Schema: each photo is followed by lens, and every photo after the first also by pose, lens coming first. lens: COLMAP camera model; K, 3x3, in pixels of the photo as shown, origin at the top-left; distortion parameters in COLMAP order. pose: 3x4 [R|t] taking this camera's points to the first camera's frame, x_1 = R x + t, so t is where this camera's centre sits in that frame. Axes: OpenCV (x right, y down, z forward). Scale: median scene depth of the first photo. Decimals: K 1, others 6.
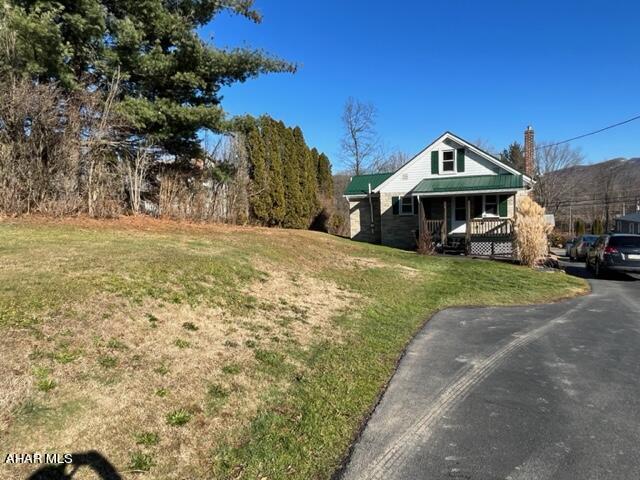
lens RADIAL K [[416.7, 0, 320.0], [0, 416.7, 240.0], [0, 0, 1]] dist [-0.003914, -0.002910]
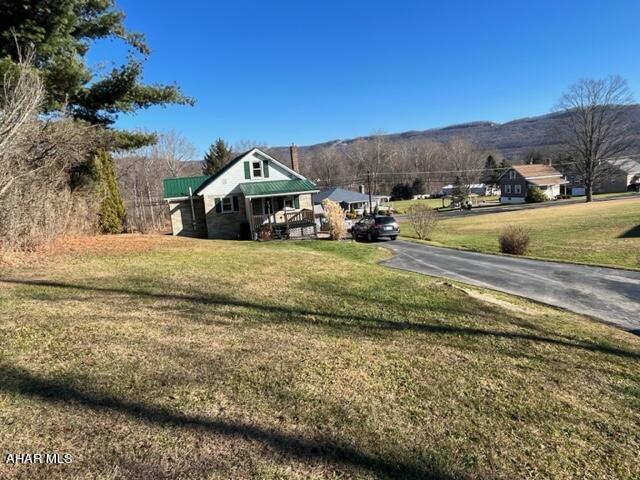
lens RADIAL K [[416.7, 0, 320.0], [0, 416.7, 240.0], [0, 0, 1]] dist [-0.003914, -0.002910]
pose [[0.738702, -0.118003, 0.663623, -0.412731], [0.096557, 0.992928, 0.069077, -0.037024], [-0.667081, 0.013050, 0.744871, -0.102260]]
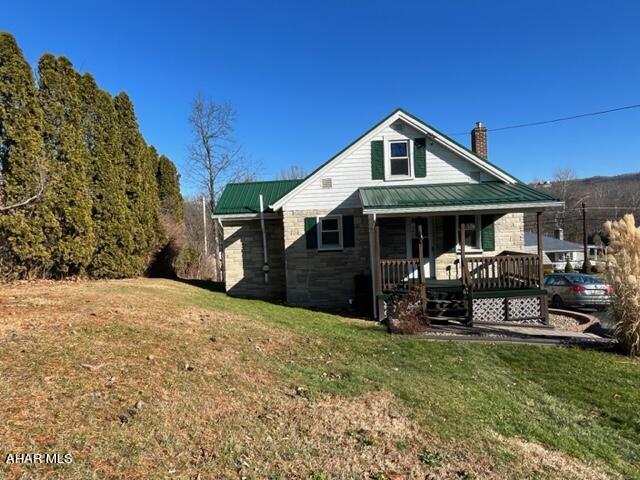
lens RADIAL K [[424.4, 0, 320.0], [0, 424.4, 240.0], [0, 0, 1]] dist [-0.002295, -0.000417]
pose [[0.930975, -0.006872, 0.365018, -0.018916], [0.032144, 0.997483, -0.063202, -0.035790], [-0.363665, 0.070573, 0.928853, 0.451113]]
